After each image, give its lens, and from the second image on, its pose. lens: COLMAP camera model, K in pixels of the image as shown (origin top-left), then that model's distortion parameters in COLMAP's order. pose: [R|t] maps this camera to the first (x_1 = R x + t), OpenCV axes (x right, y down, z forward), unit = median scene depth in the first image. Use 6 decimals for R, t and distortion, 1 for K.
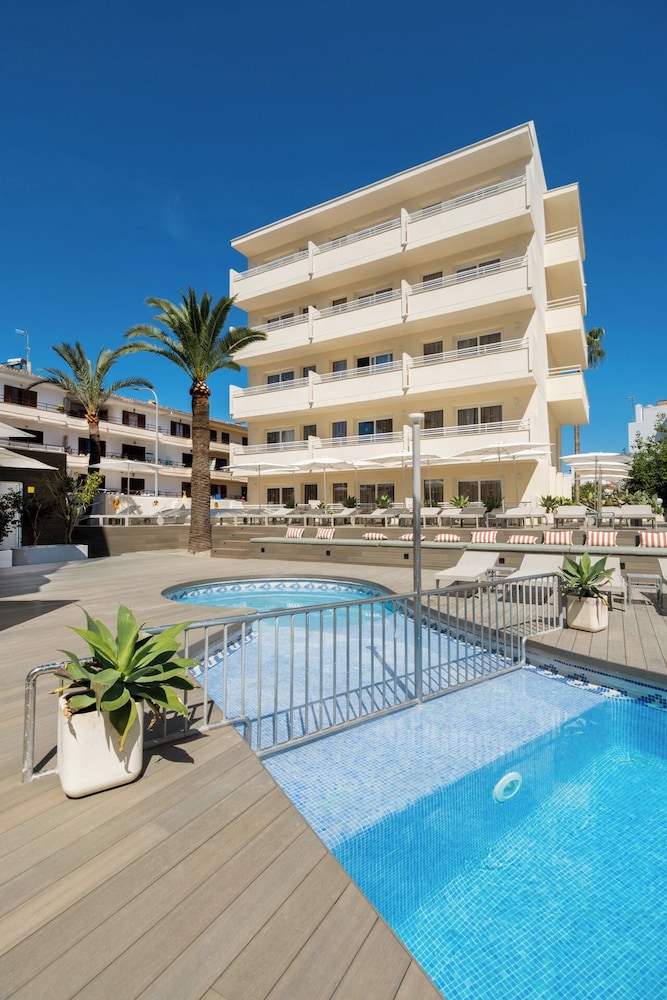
lens RADIAL K [[480.9, 0, 333.5], [0, 480.9, 500.0], [0, 0, 1]] dist [0.002503, 0.000120]
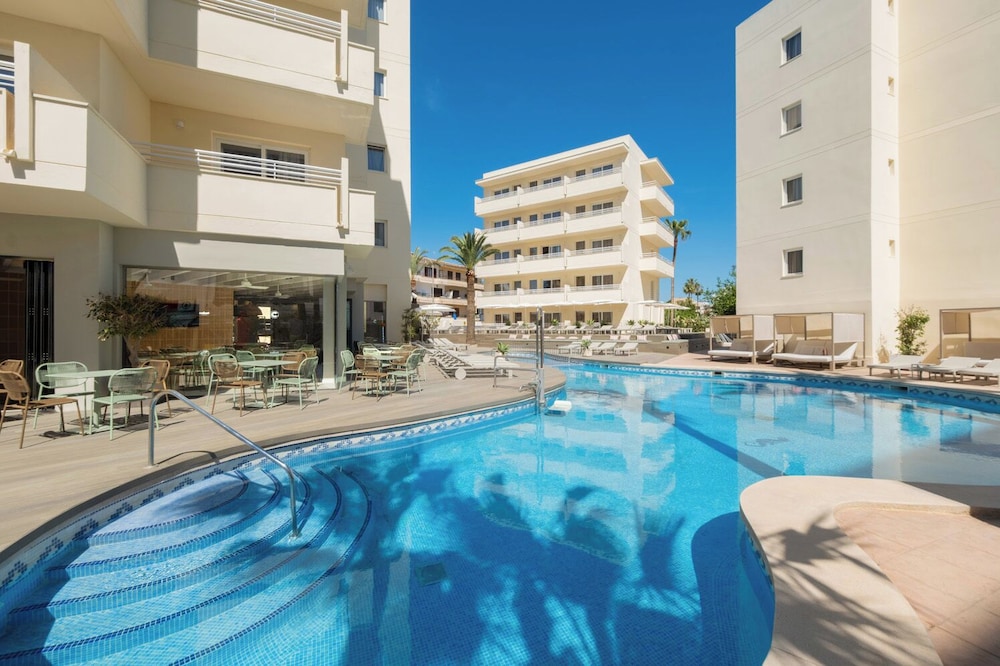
lens RADIAL K [[406.8, 0, 500.0], [0, 406.8, 333.0], [0, 0, 1]] dist [-0.000153, -0.000343]
pose [[0.996989, 0.000920, -0.077540, 0.006799], [0.002511, 0.999022, 0.044146, -0.026996], [0.077505, -0.044208, 0.996011, -0.695450]]
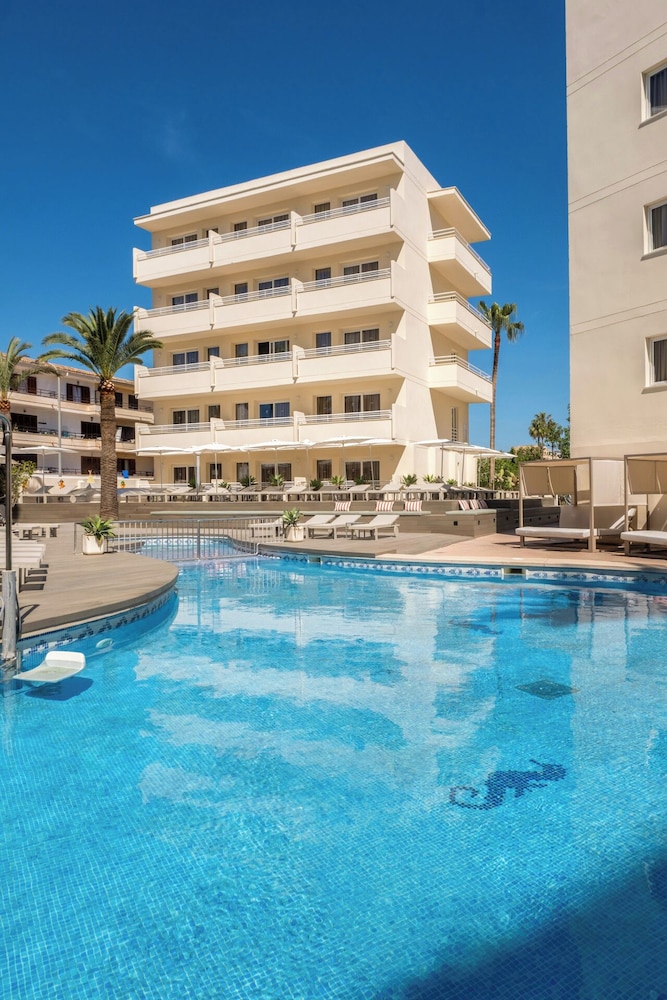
lens RADIAL K [[688.0, 0, 333.5], [0, 688.0, 500.0], [0, 0, 1]] dist [0.000965, 0.002130]
pose [[0.998400, -0.006049, 0.056222, 0.137115], [0.003973, 0.999309, 0.036961, -0.009659], [-0.056407, -0.036679, 0.997734, -0.549791]]
